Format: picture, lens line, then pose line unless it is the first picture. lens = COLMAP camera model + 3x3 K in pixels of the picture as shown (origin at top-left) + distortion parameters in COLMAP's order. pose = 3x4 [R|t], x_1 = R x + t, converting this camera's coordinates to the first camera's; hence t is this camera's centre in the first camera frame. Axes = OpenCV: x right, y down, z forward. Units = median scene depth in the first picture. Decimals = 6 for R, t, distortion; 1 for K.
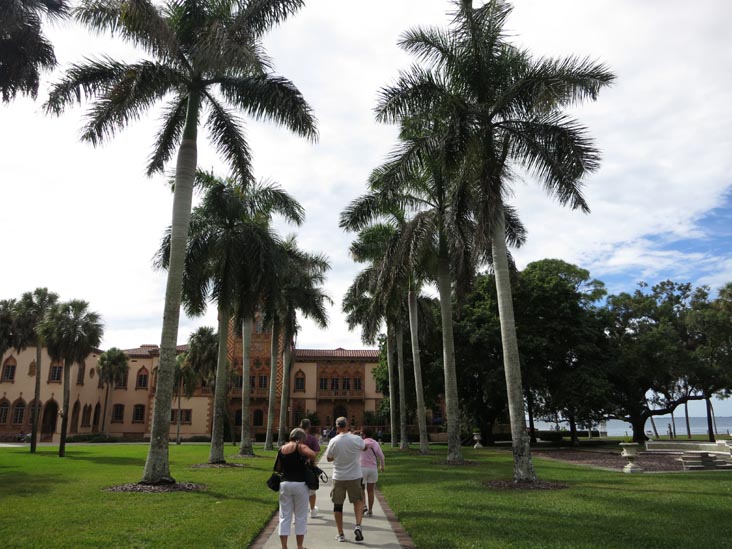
lens RADIAL K [[533.1, 0, 365.0], [0, 533.1, 274.3], [0, 0, 1]] dist [-0.038820, 0.009330]
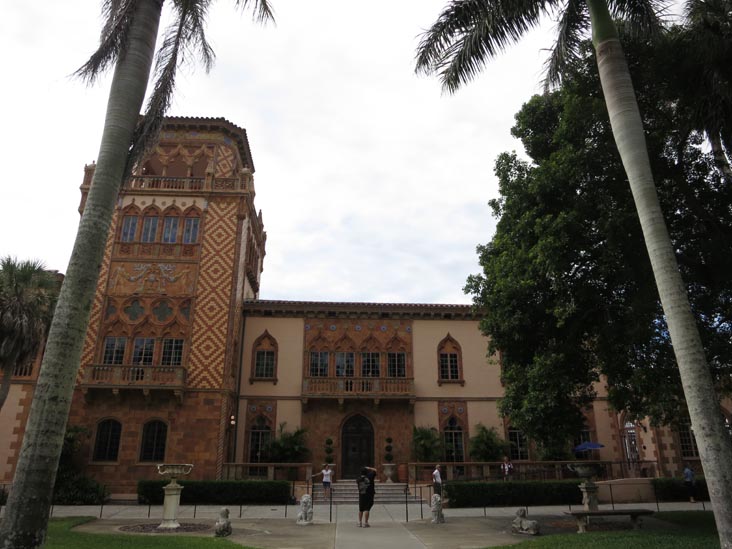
lens RADIAL K [[533.1, 0, 362.6], [0, 533.1, 272.3], [0, 0, 1]] dist [-0.038820, 0.009330]
pose [[0.999975, 0.000884, -0.007071, -0.039788], [-0.001398, 0.997336, -0.072932, 0.164495], [0.006987, 0.072940, 0.997312, 0.567260]]
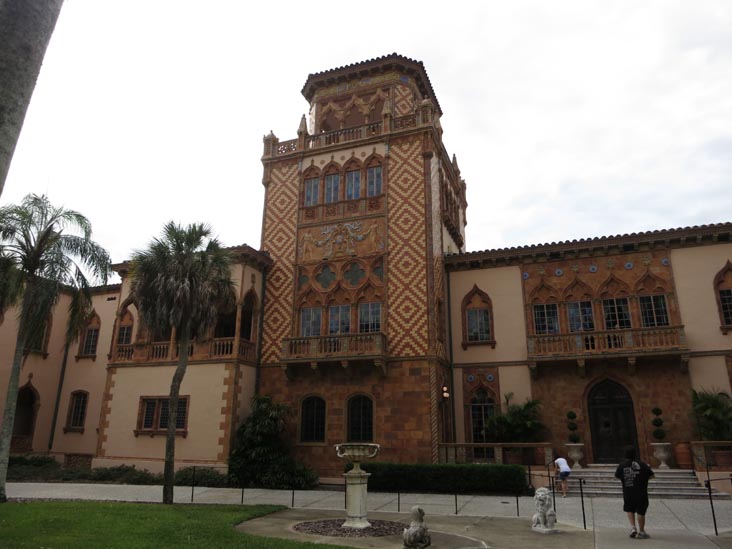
lens RADIAL K [[533.1, 0, 366.4], [0, 533.1, 272.1], [0, 0, 1]] dist [-0.038820, 0.009330]
pose [[0.908511, -0.120632, -0.400068, -0.042944], [0.104460, 0.992590, -0.062078, 0.186940], [0.404593, 0.014608, 0.914380, 0.645449]]
